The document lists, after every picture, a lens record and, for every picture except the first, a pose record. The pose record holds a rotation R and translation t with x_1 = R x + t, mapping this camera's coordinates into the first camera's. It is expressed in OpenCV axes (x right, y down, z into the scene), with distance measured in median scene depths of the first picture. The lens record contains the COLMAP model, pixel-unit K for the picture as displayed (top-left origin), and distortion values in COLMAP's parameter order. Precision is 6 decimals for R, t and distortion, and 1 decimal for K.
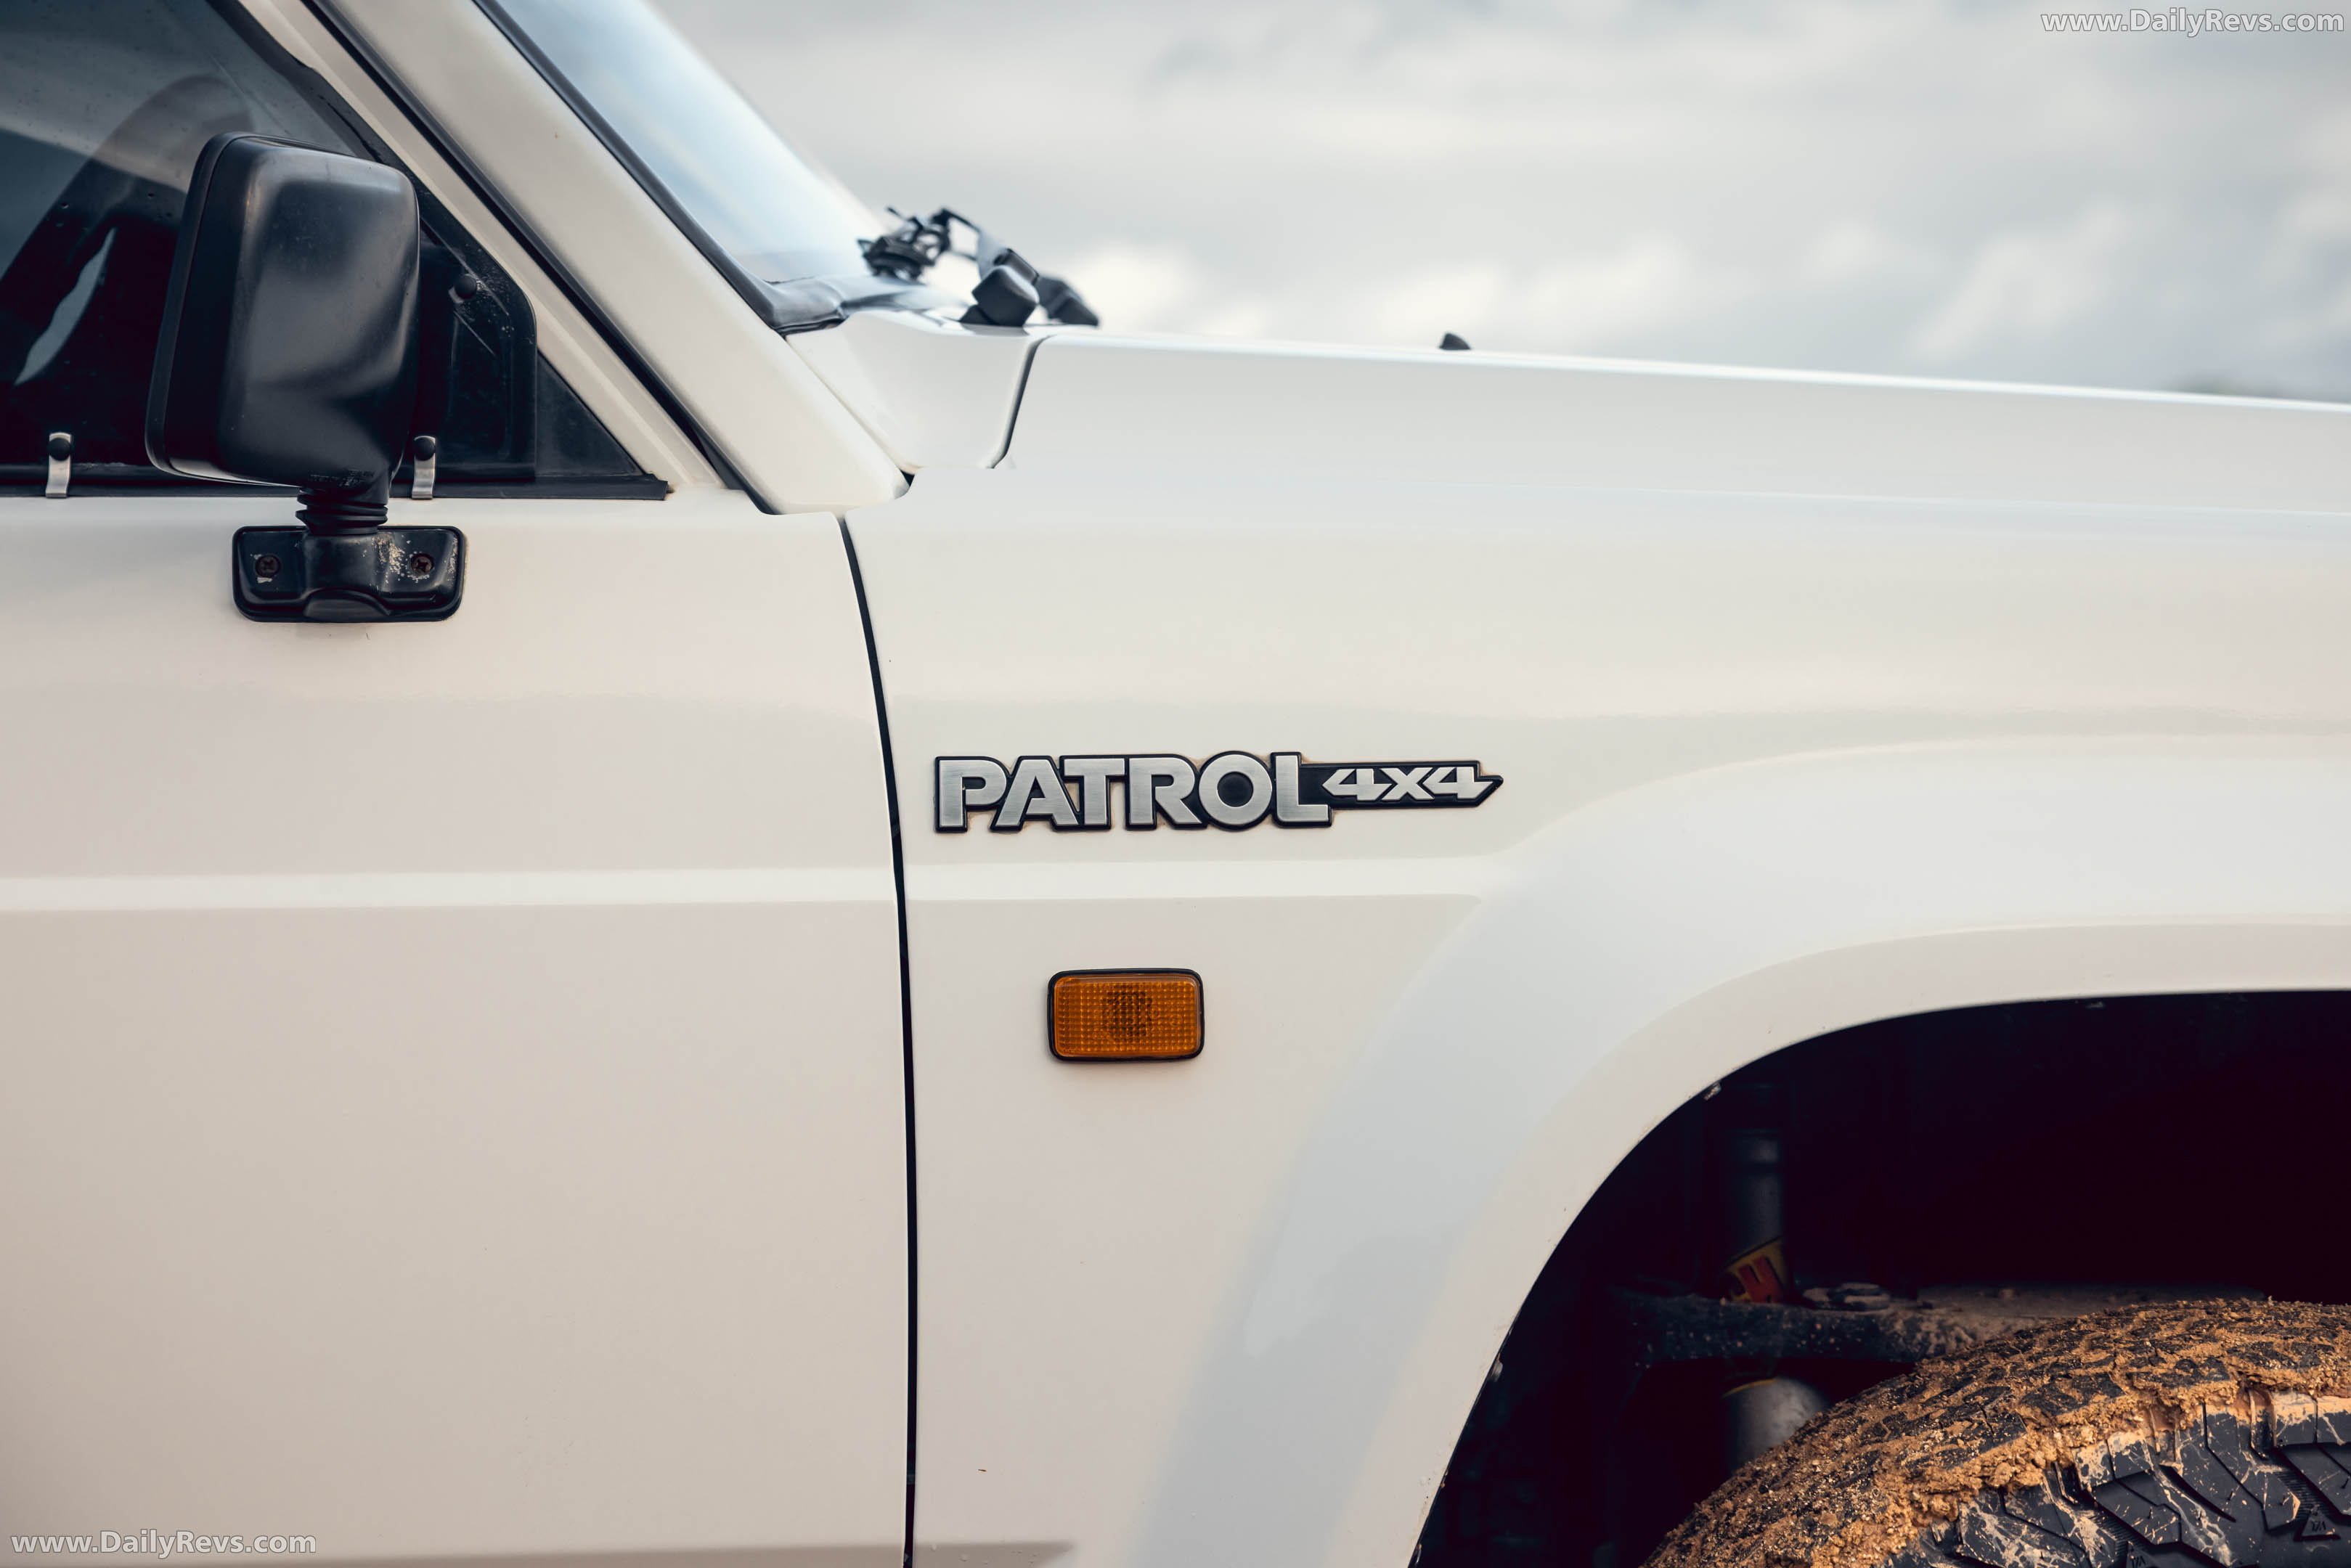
lens RADIAL K [[4734.2, 0, 1175.5], [0, 4734.2, 784.0], [0, 0, 1]] dist [0.252046, 0.110033]
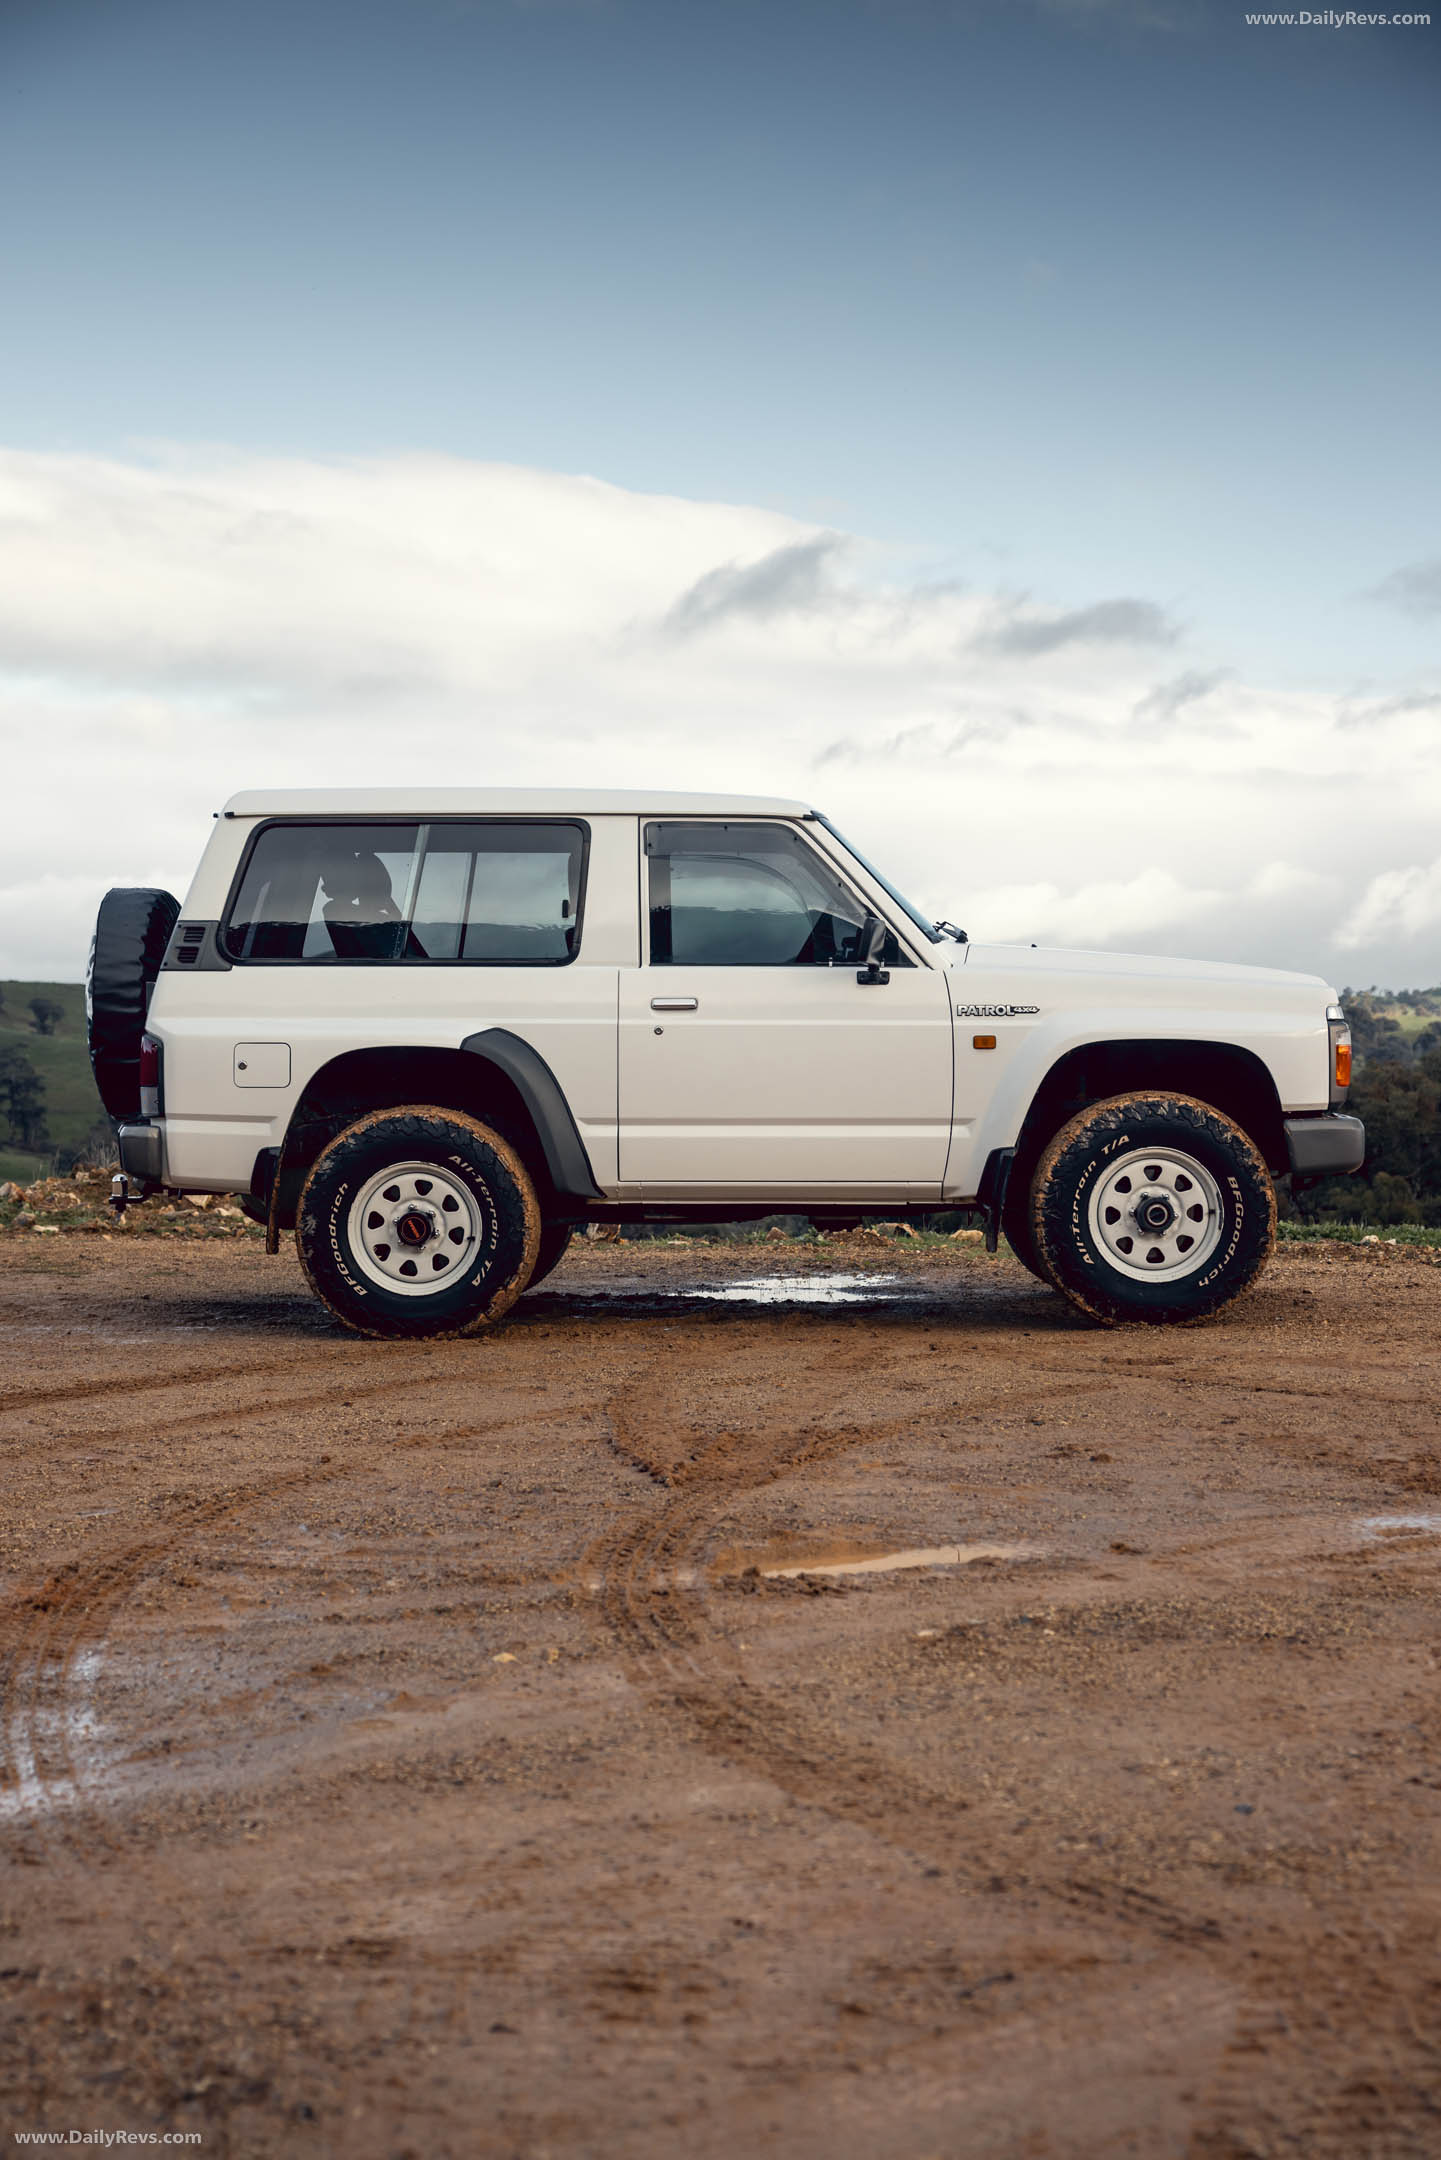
lens RADIAL K [[2942.0, 0, 720.5], [0, 2942.0, 1080.0], [0, 0, 1]] dist [0.064838, -0.015848]
pose [[0.998892, 0.011975, -0.045503, -0.198973], [-0.013017, 0.999658, -0.022675, 0.205168], [0.045216, 0.023243, 0.998707, -3.299405]]
